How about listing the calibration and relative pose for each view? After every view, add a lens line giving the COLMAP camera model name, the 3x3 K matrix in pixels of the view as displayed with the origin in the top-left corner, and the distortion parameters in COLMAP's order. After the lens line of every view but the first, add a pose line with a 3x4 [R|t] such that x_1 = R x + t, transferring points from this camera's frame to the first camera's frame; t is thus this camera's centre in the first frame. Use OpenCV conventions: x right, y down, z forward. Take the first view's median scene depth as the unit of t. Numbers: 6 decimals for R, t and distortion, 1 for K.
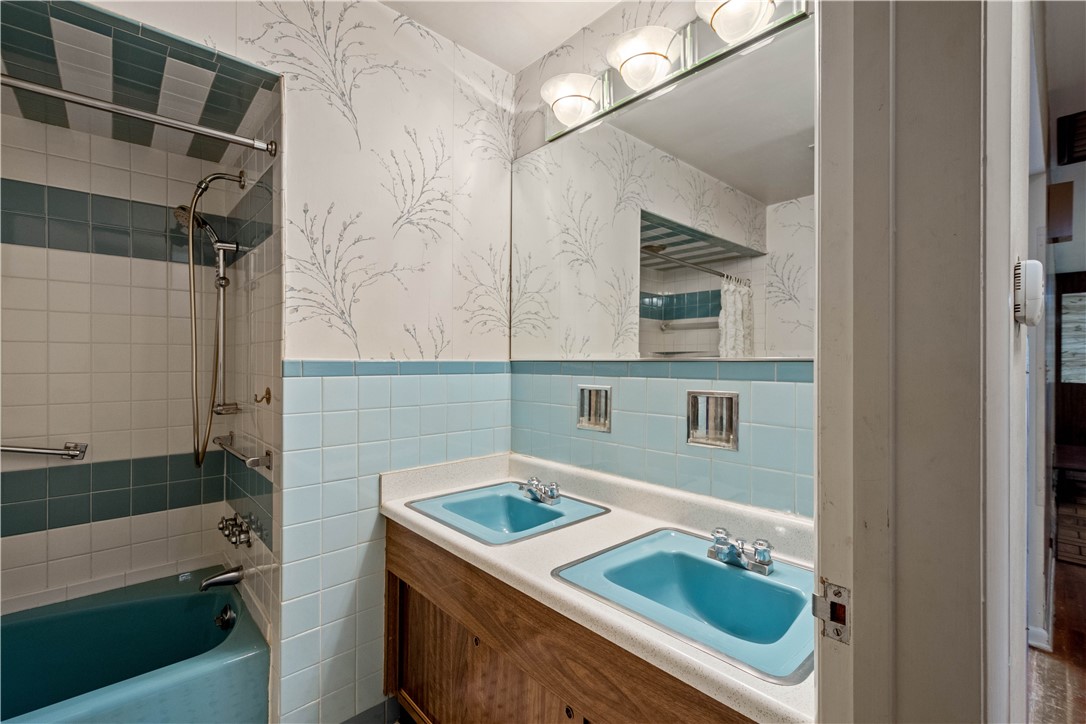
lens RADIAL K [[480.3, 0, 533.6], [0, 480.3, 362.6], [0, 0, 1]] dist [0.013868, -0.004686]
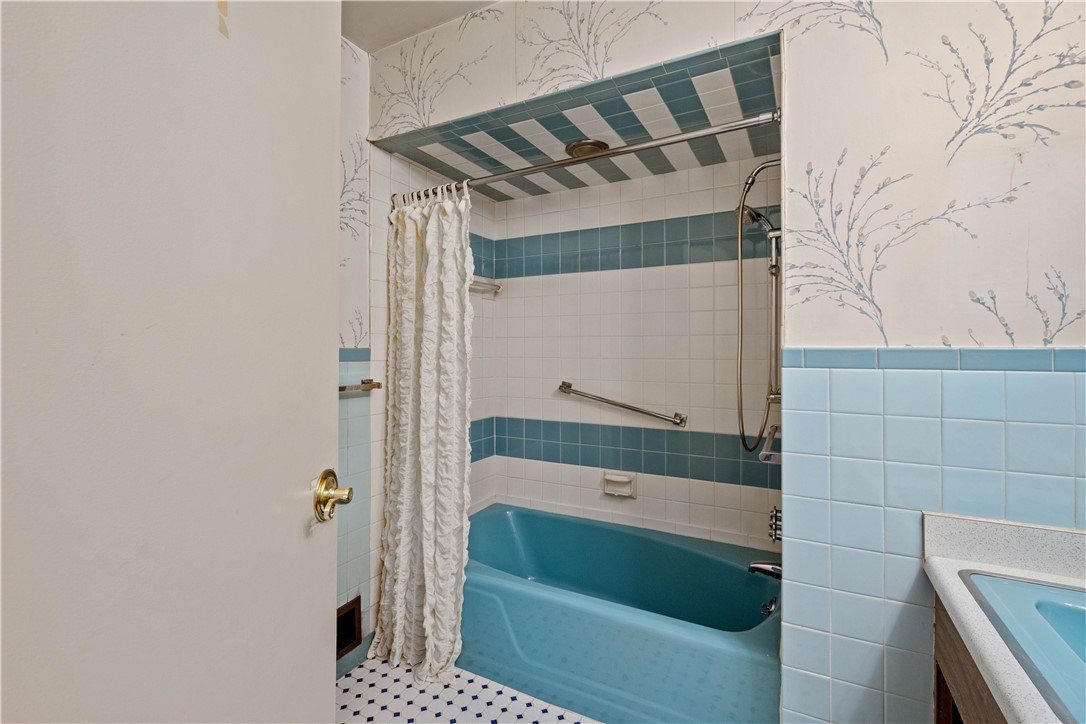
lens RADIAL K [[480.3, 0, 554.6], [0, 480.3, 346.9], [0, 0, 1]] dist [0.013868, -0.004686]
pose [[0.364167, -0.007389, -0.931304, 0.141052], [-0.000373, 0.999967, -0.008080, -0.000132], [0.931334, 0.003290, 0.364152, 0.259528]]
